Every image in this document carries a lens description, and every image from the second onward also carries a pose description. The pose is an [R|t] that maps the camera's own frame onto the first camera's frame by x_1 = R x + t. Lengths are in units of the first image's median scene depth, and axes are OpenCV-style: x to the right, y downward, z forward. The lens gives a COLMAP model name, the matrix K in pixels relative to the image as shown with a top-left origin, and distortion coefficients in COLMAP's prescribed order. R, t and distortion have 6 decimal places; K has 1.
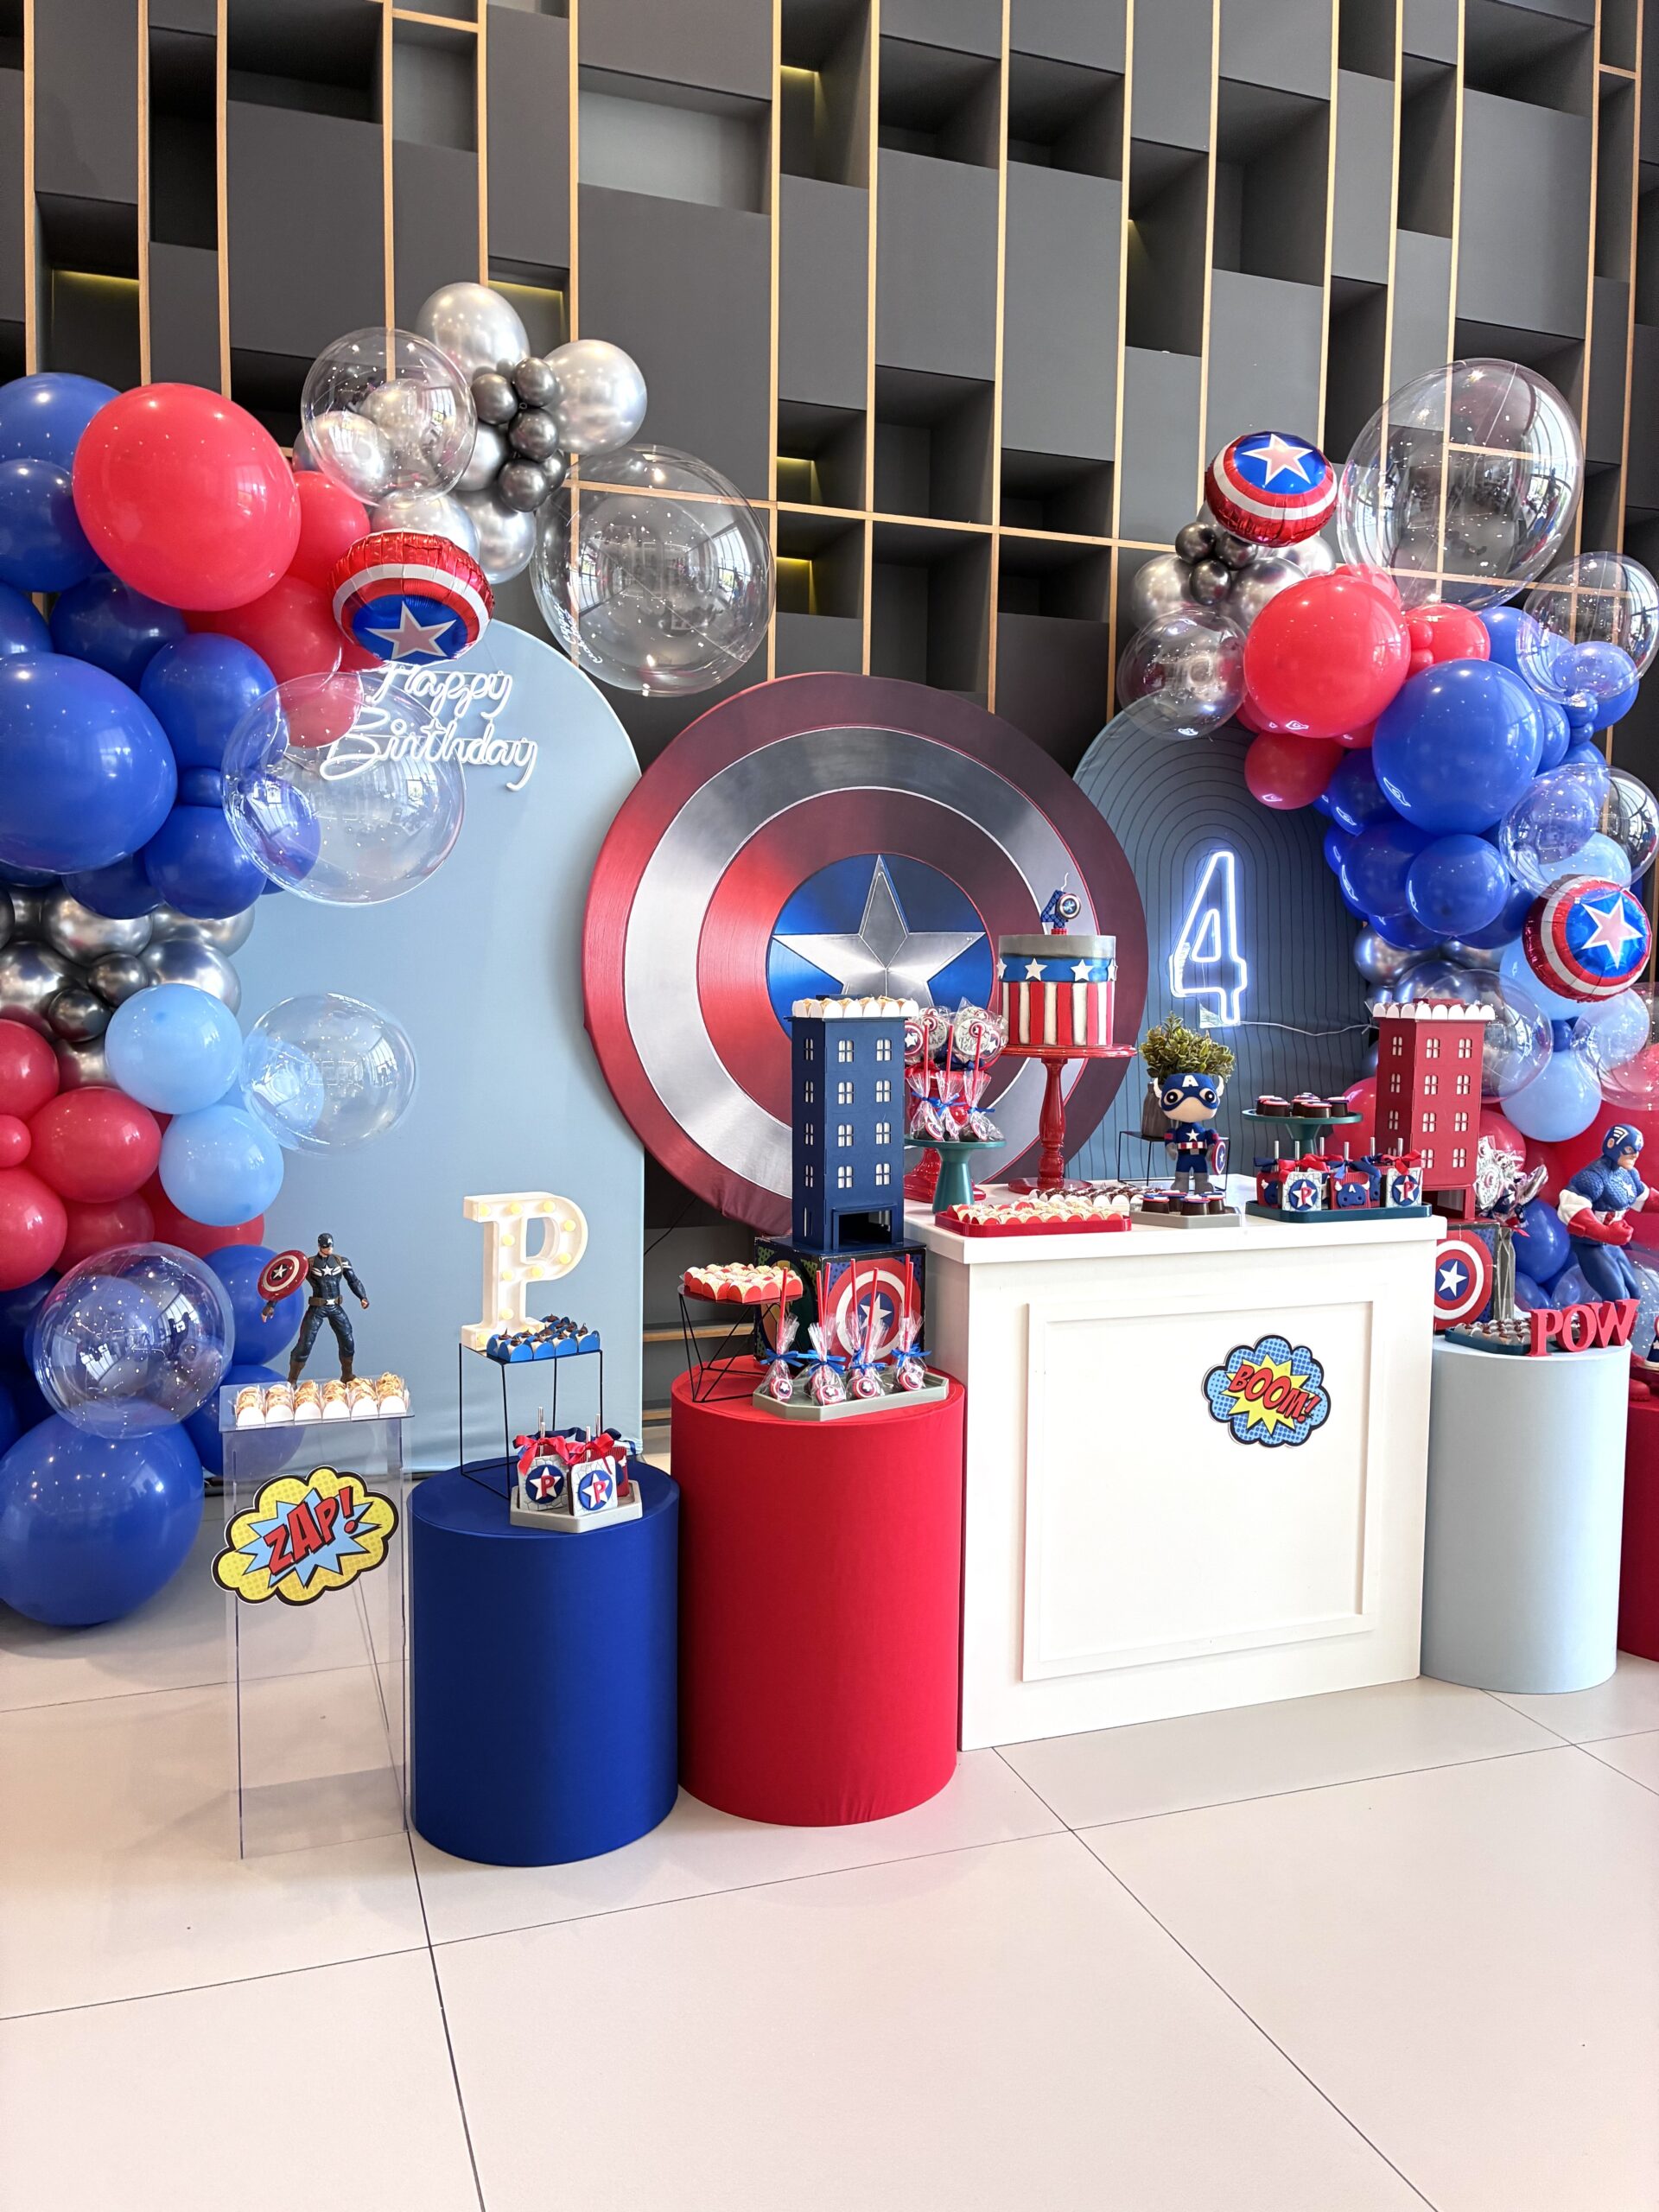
lens RADIAL K [[1647.3, 0, 785.3], [0, 1647.3, 1035.3], [0, 0, 1]] dist [0.034678, -0.032152]
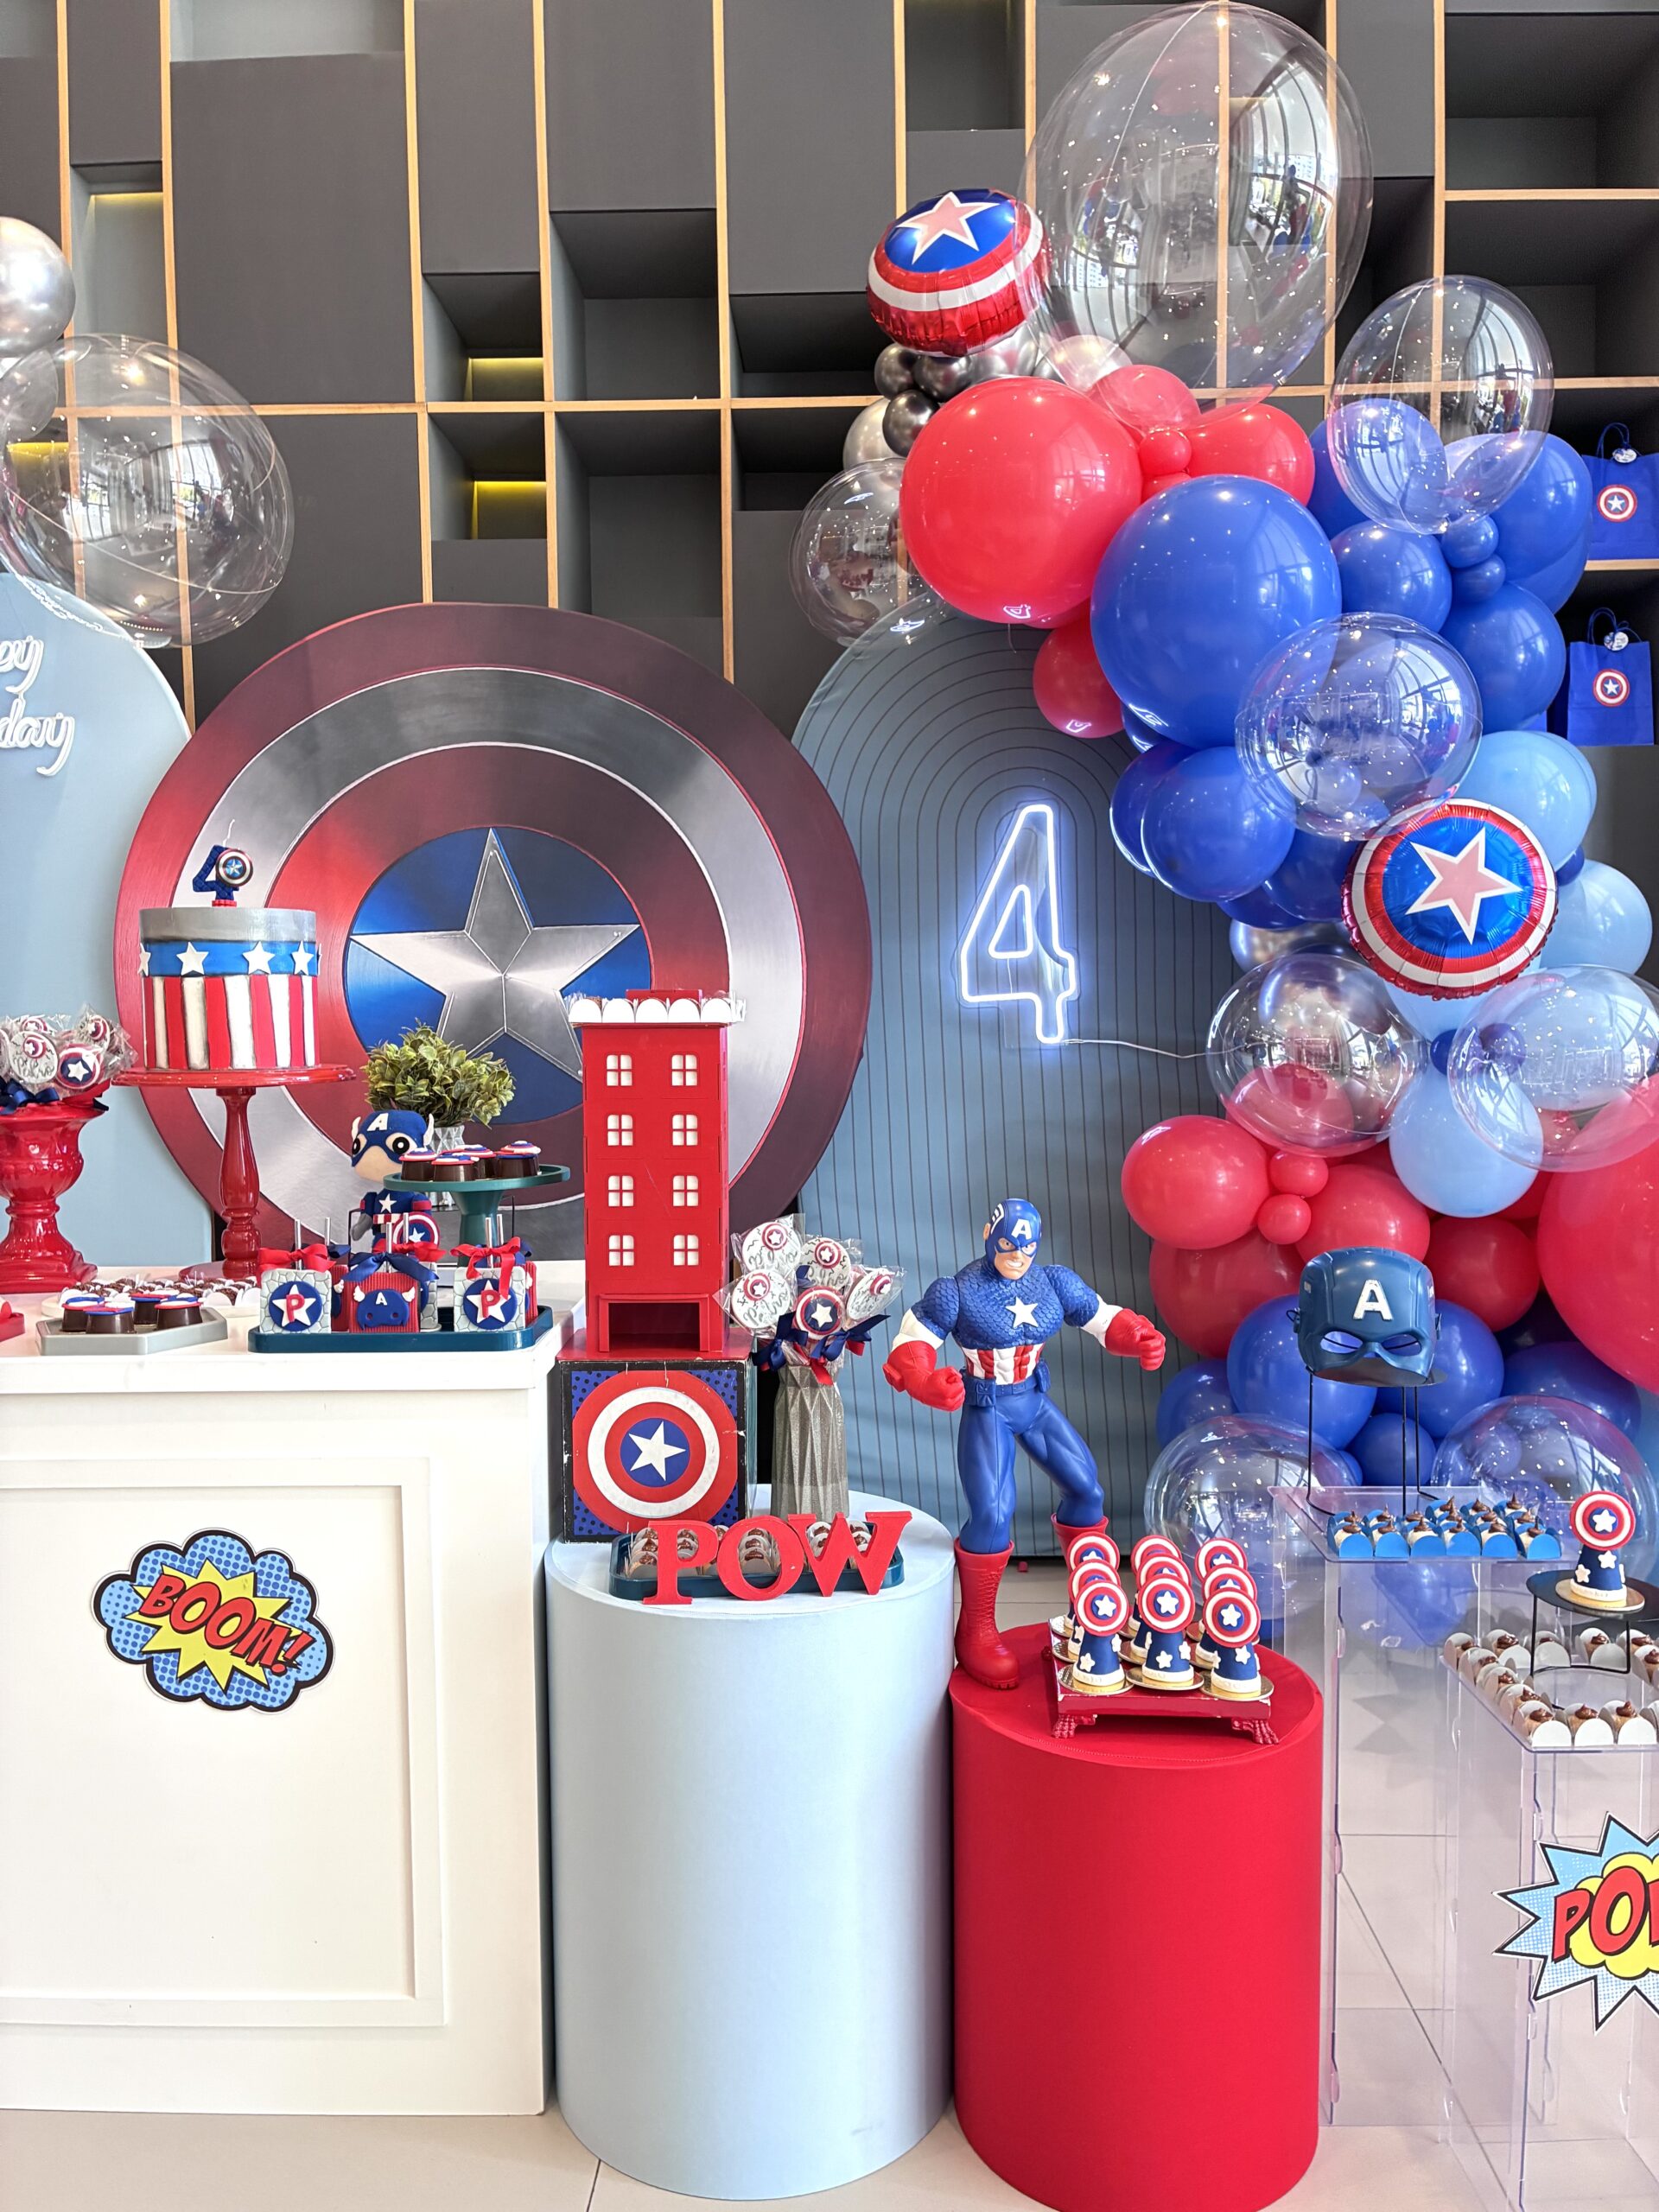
lens RADIAL K [[1647.3, 0, 810.6], [0, 1647.3, 1064.5], [0, 0, 1]] dist [0.034678, -0.032152]
pose [[0.936975, -0.009011, -0.349281, 0.529954], [0.007012, 0.999951, -0.006988, 0.008780], [0.349327, 0.004098, 0.936992, 0.361713]]
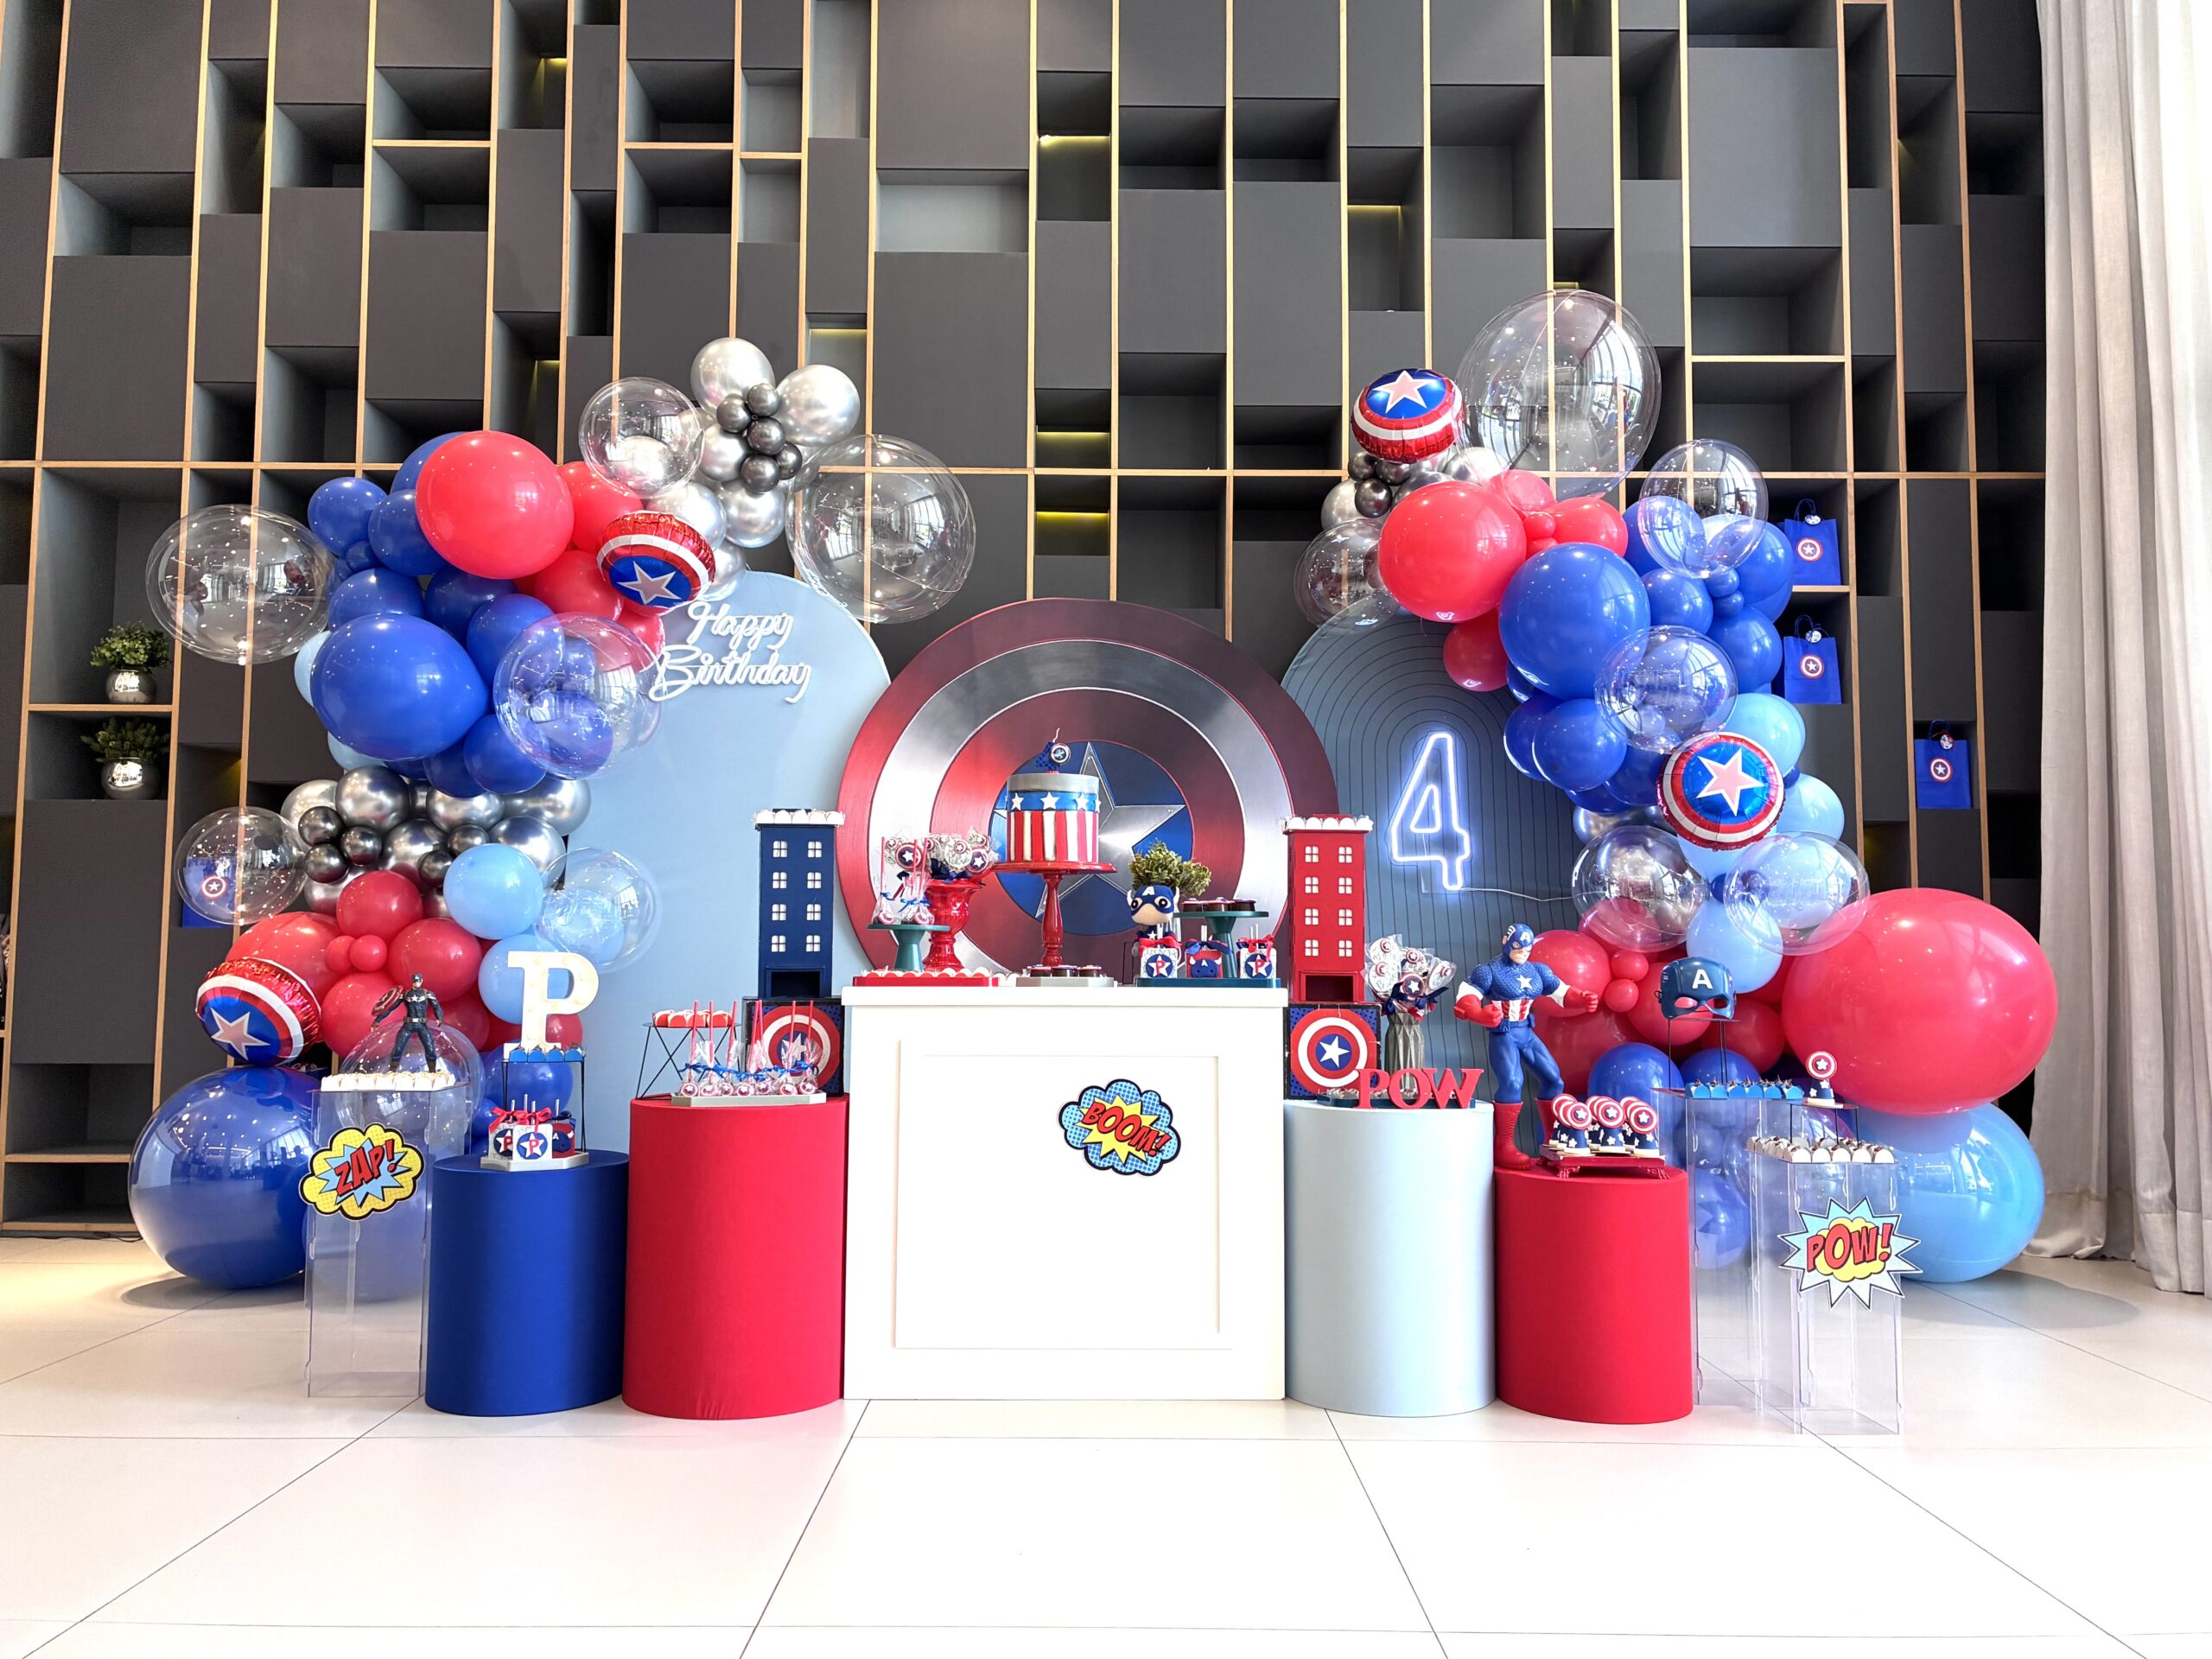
lens RADIAL K [[1647.3, 0, 1078.4], [0, 1647.3, 783.7], [0, 0, 1]] dist [0.034678, -0.032152]
pose [[0.945837, -0.038301, -0.322374, 0.487144], [-0.008851, 0.989605, -0.143542, 0.102691], [0.324520, 0.138621, 0.935666, -0.131911]]
